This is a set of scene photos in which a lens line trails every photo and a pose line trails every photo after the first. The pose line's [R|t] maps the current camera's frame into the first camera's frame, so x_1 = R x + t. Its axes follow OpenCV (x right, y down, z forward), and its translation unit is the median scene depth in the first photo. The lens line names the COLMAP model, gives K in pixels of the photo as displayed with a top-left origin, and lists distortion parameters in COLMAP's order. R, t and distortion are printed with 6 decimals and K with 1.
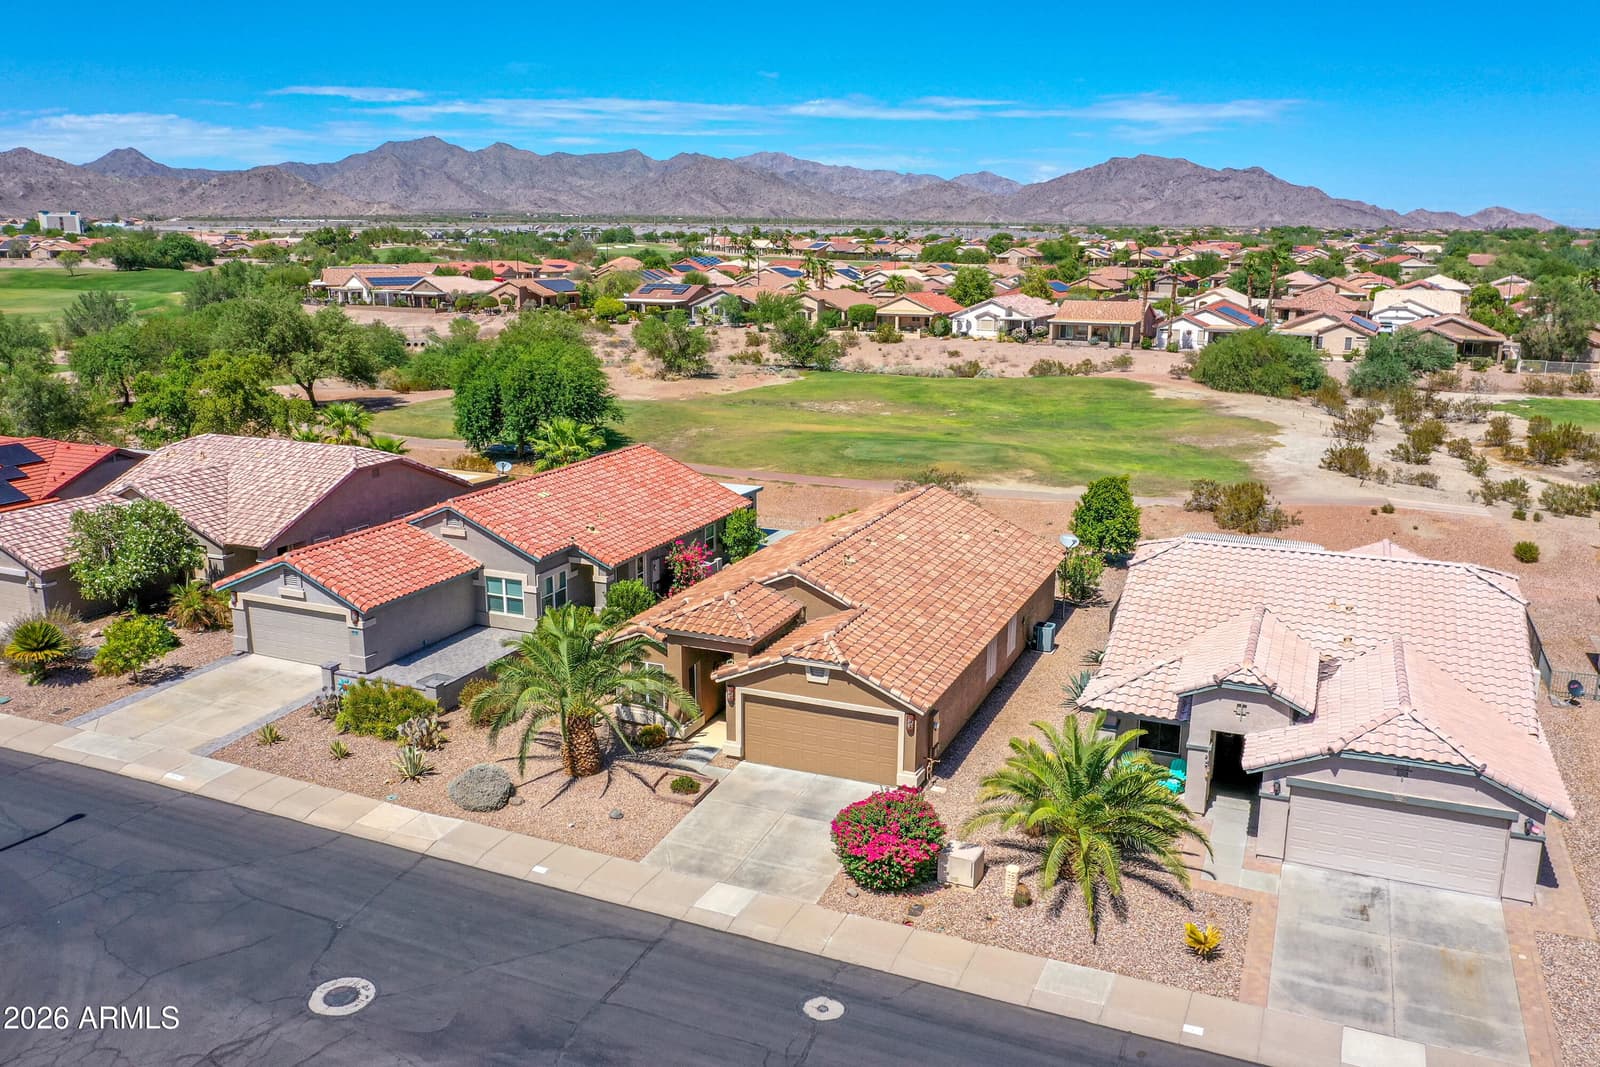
lens RADIAL K [[1252.1, 0, 795.5], [0, 1252.1, 529.4], [0, 0, 1]] dist [-0.016128, 0.002529]
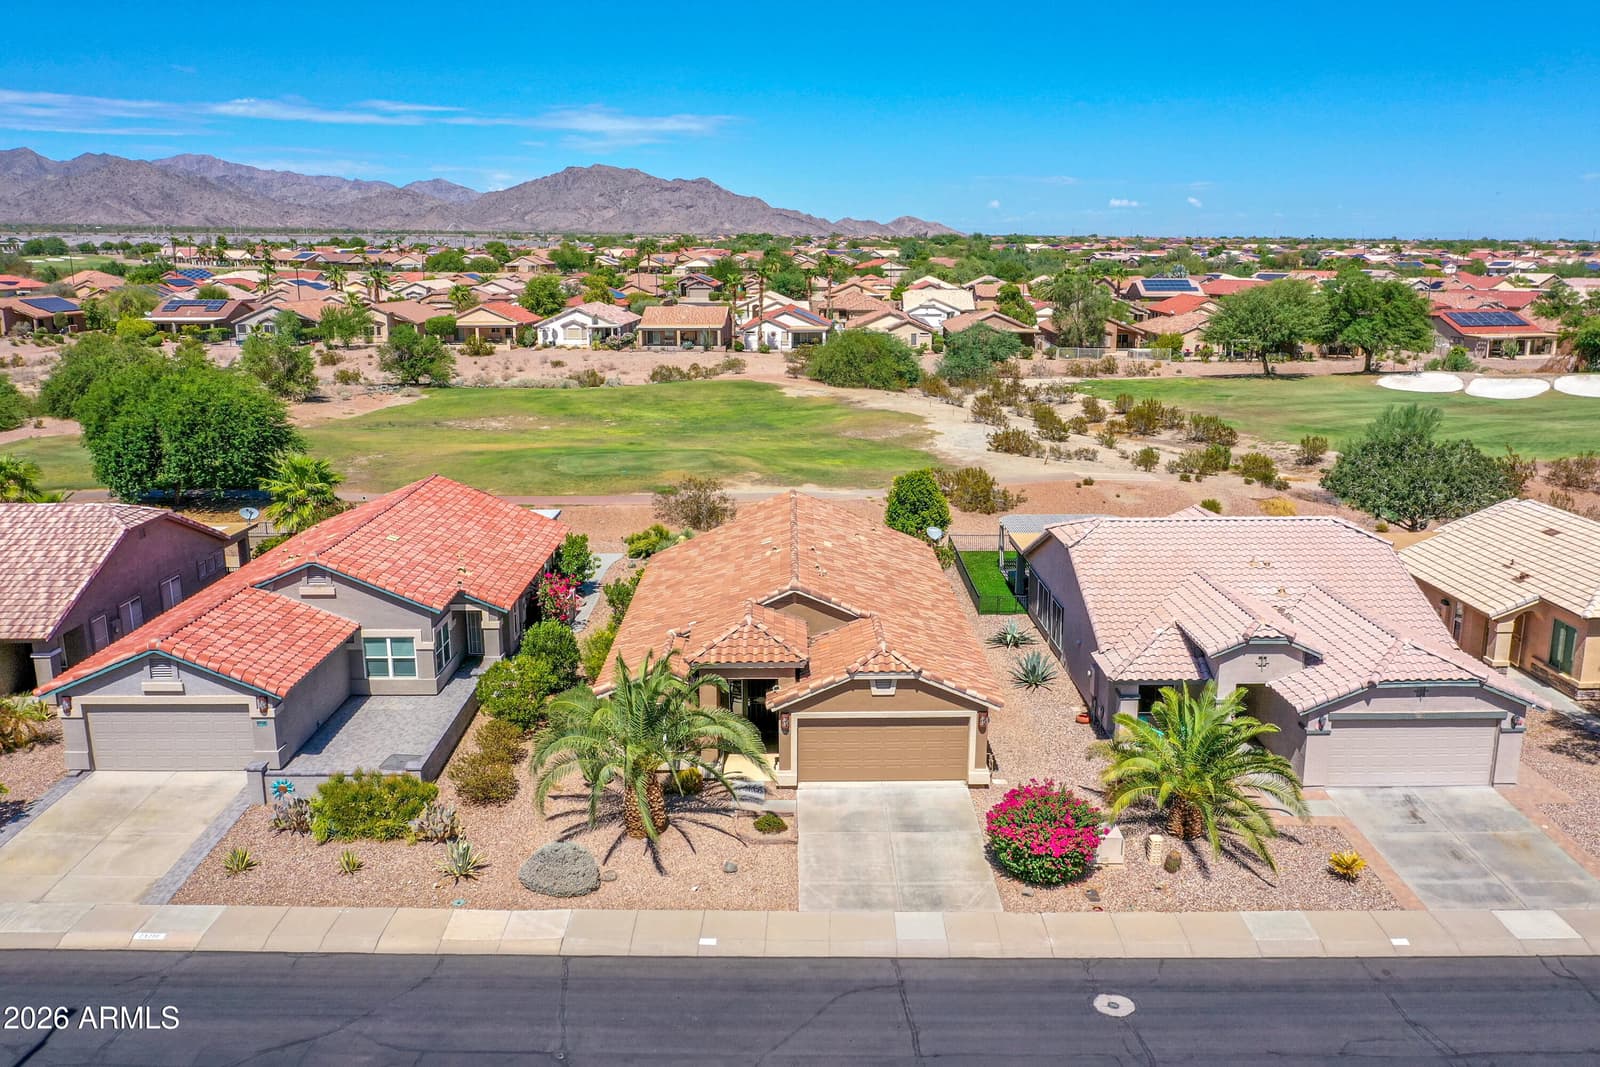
lens RADIAL K [[1252.1, 0, 797.2], [0, 1252.1, 528.9], [0, 0, 1]] dist [-0.016128, 0.002529]
pose [[0.914276, -0.093693, 0.394107, -0.193714], [0.096319, 0.995263, 0.013162, -0.012454], [-0.393473, 0.025927, 0.918970, 0.055820]]
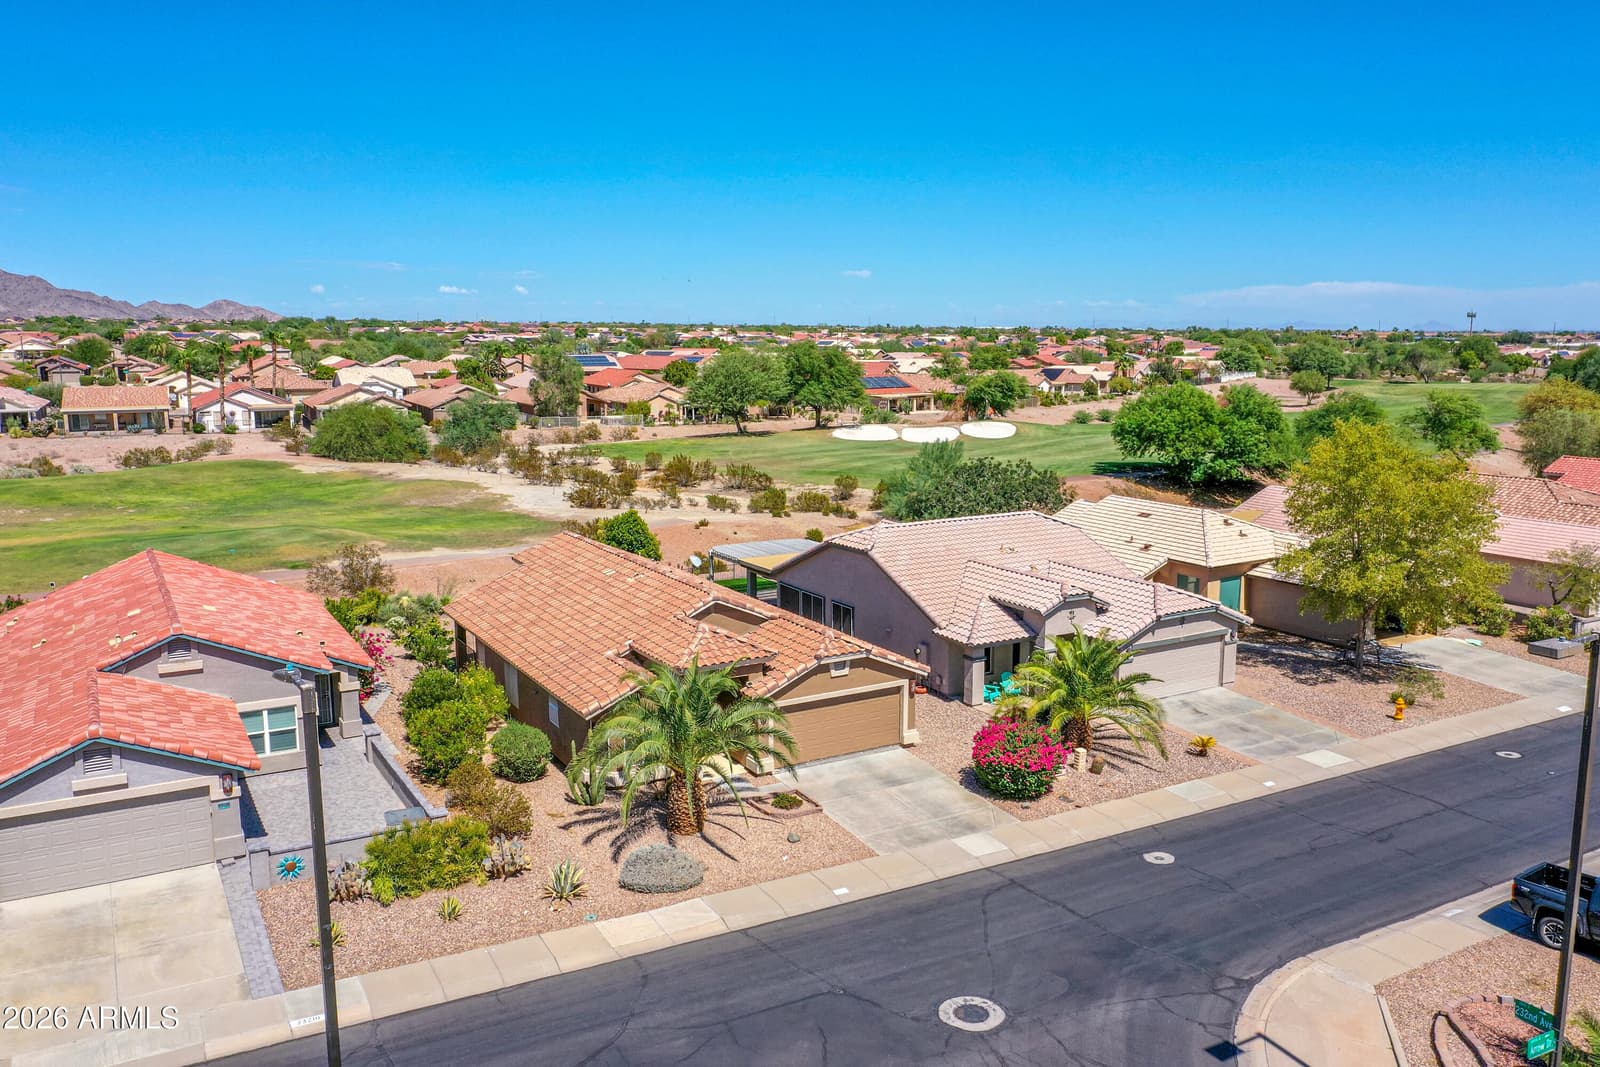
lens RADIAL K [[1252.1, 0, 800.3], [0, 1252.1, 523.8], [0, 0, 1]] dist [-0.016128, 0.002529]
pose [[0.595605, -0.125221, 0.793457, -0.401681], [0.184520, 0.982689, 0.016575, -0.016417], [-0.781797, 0.136537, 0.608401, 0.153496]]
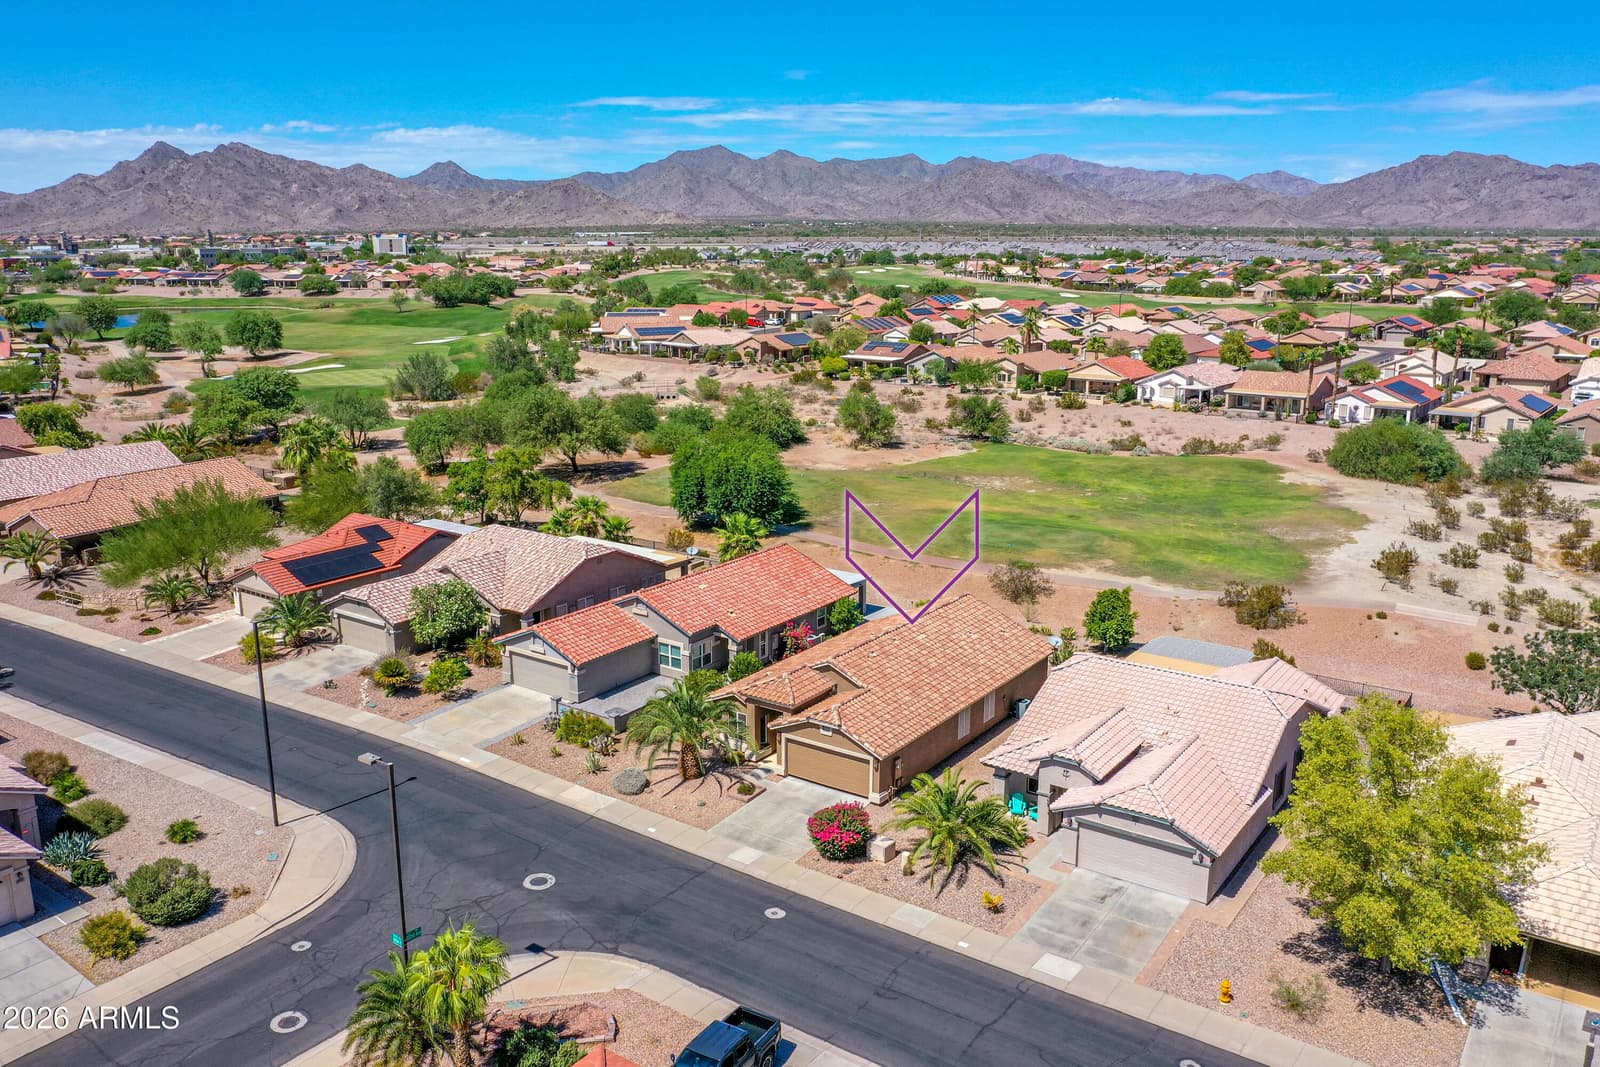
lens RADIAL K [[1252.1, 0, 795.1], [0, 1252.1, 537.7], [0, 0, 1]] dist [-0.016128, 0.002529]
pose [[0.977185, 0.044803, -0.207609, 0.143098], [-0.043731, 0.998996, 0.009753, -0.070713], [0.207837, -0.000452, 0.978163, -0.291022]]
